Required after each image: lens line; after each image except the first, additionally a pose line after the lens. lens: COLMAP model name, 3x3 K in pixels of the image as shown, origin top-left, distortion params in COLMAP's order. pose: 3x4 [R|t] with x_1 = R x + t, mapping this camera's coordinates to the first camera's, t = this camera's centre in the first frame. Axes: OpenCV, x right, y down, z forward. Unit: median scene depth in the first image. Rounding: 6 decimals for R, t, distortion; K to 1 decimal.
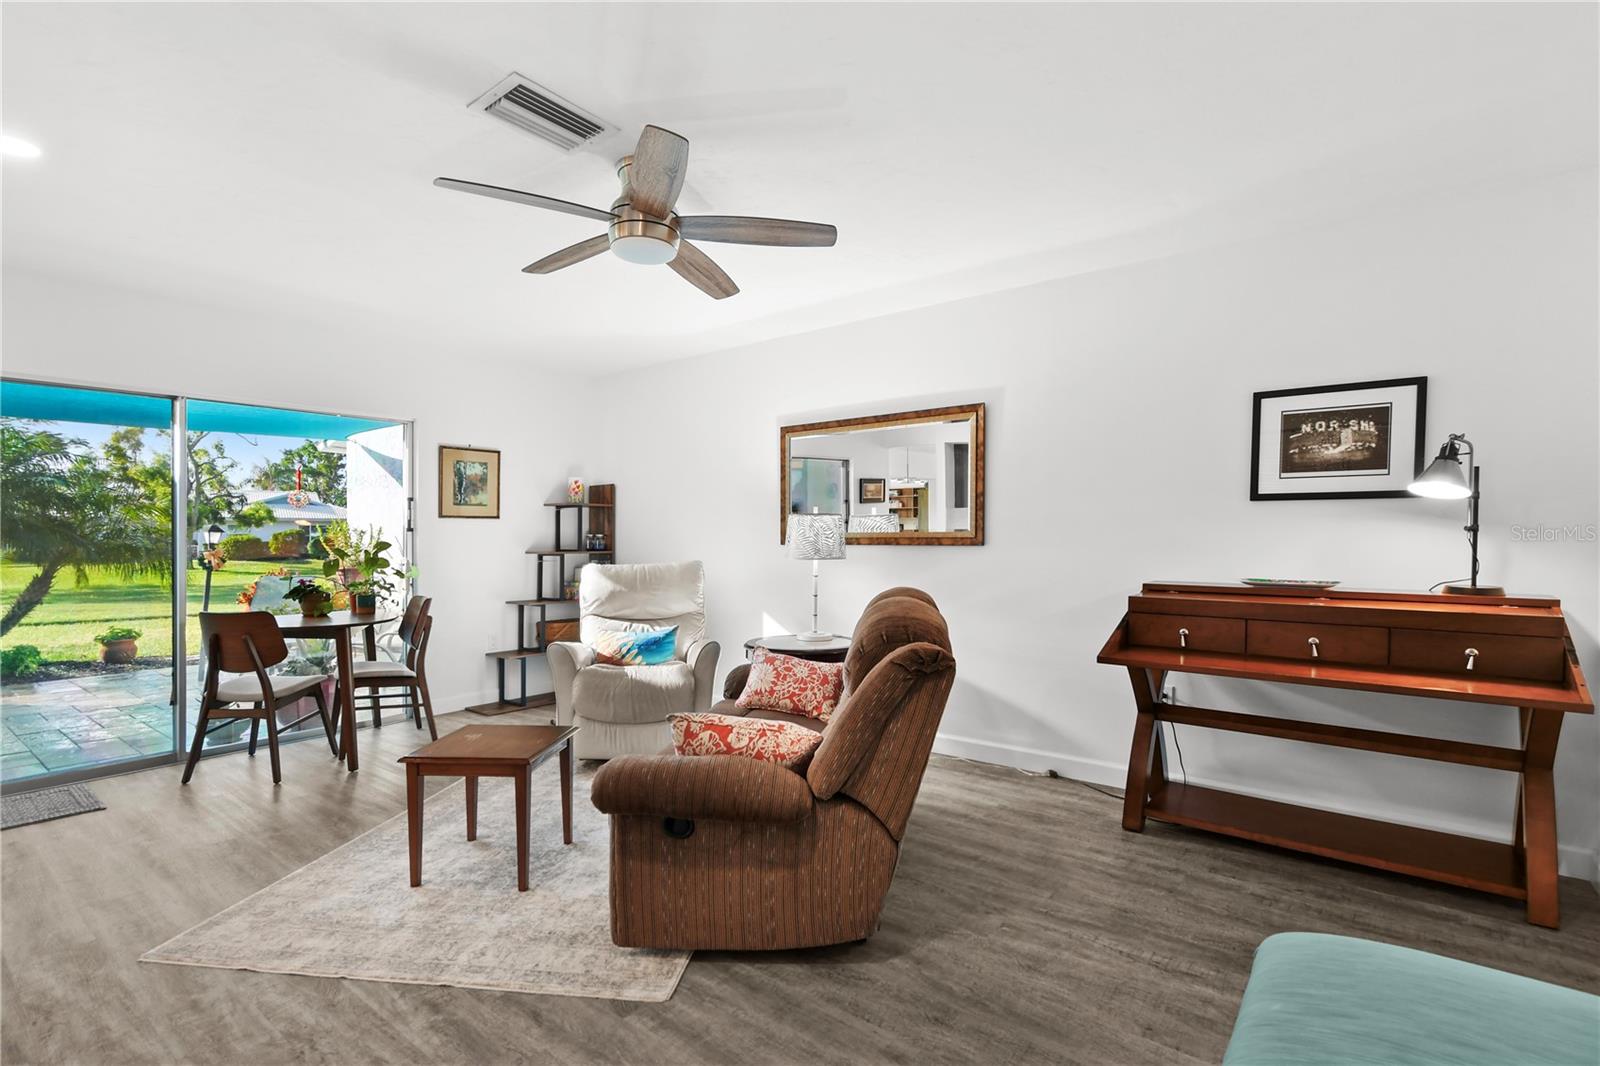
lens RADIAL K [[749.3, 0, 792.3], [0, 749.3, 540.1], [0, 0, 1]] dist [0.001668, -0.000715]
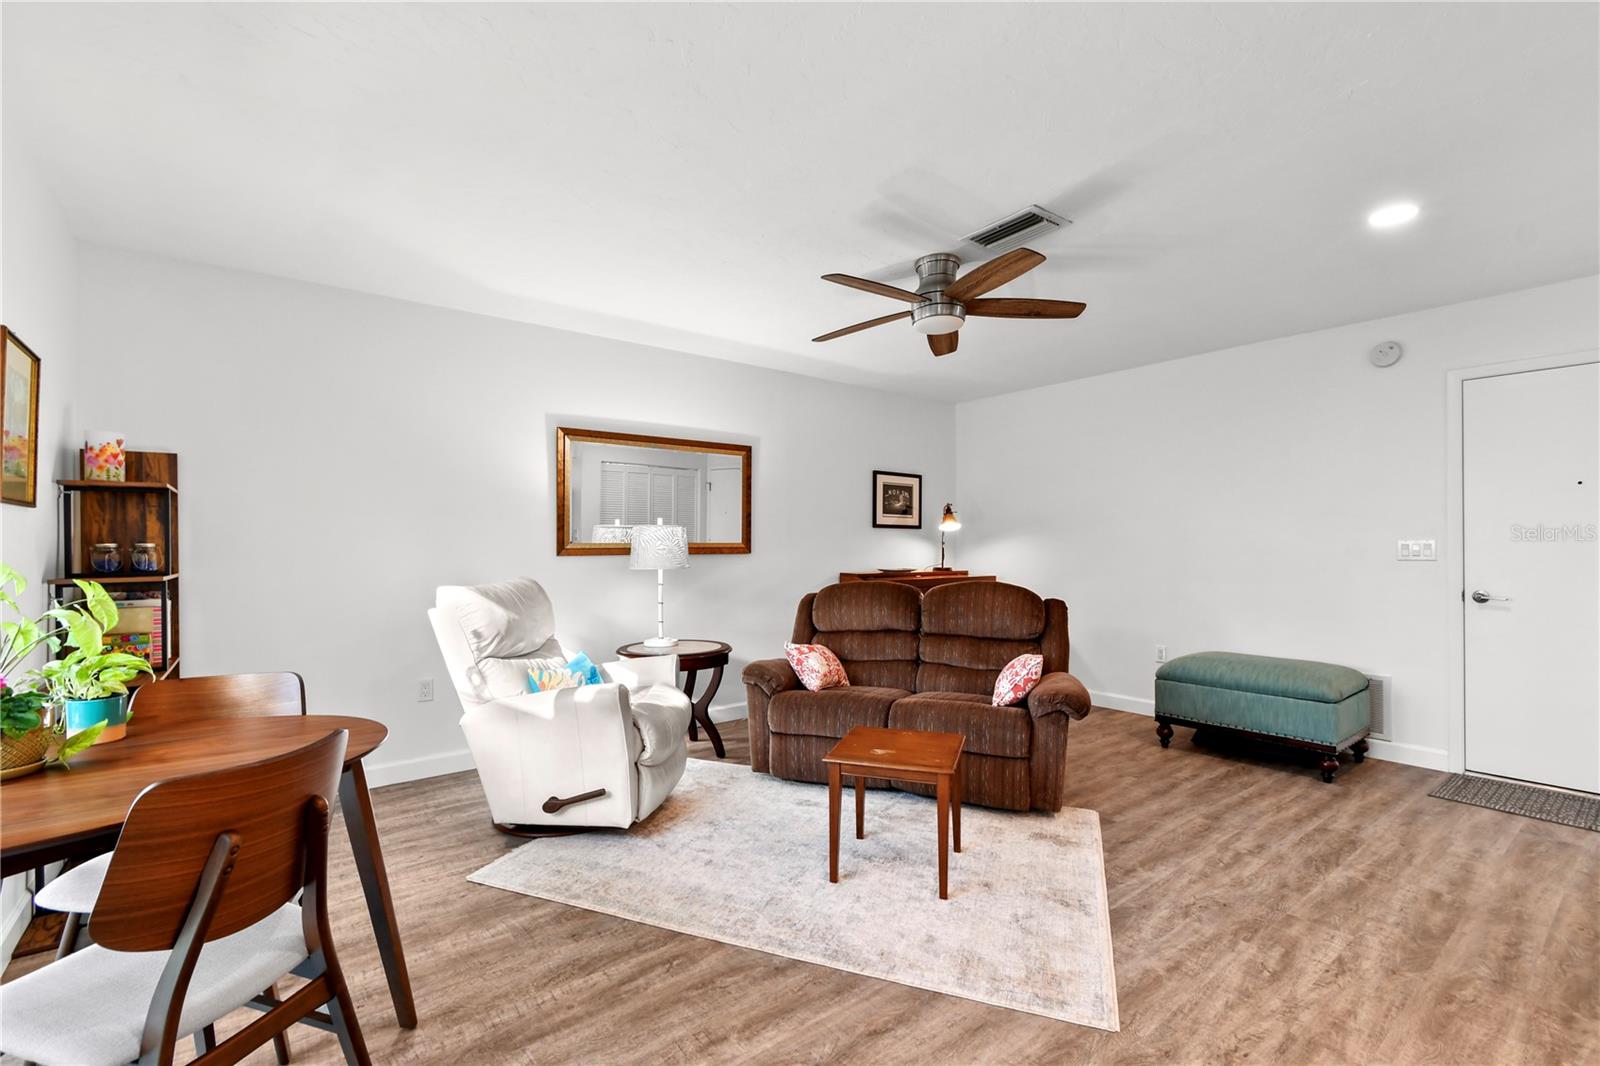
lens RADIAL K [[707.5, 0, 796.4], [0, 707.5, 544.9], [0, 0, 1]] dist [0.010678, -0.008969]
pose [[0.236560, 0.002121, 0.971614, -1.254494], [0.004522, 0.999984, -0.003284, -0.004051], [-0.971606, 0.005171, 0.236547, 0.829542]]
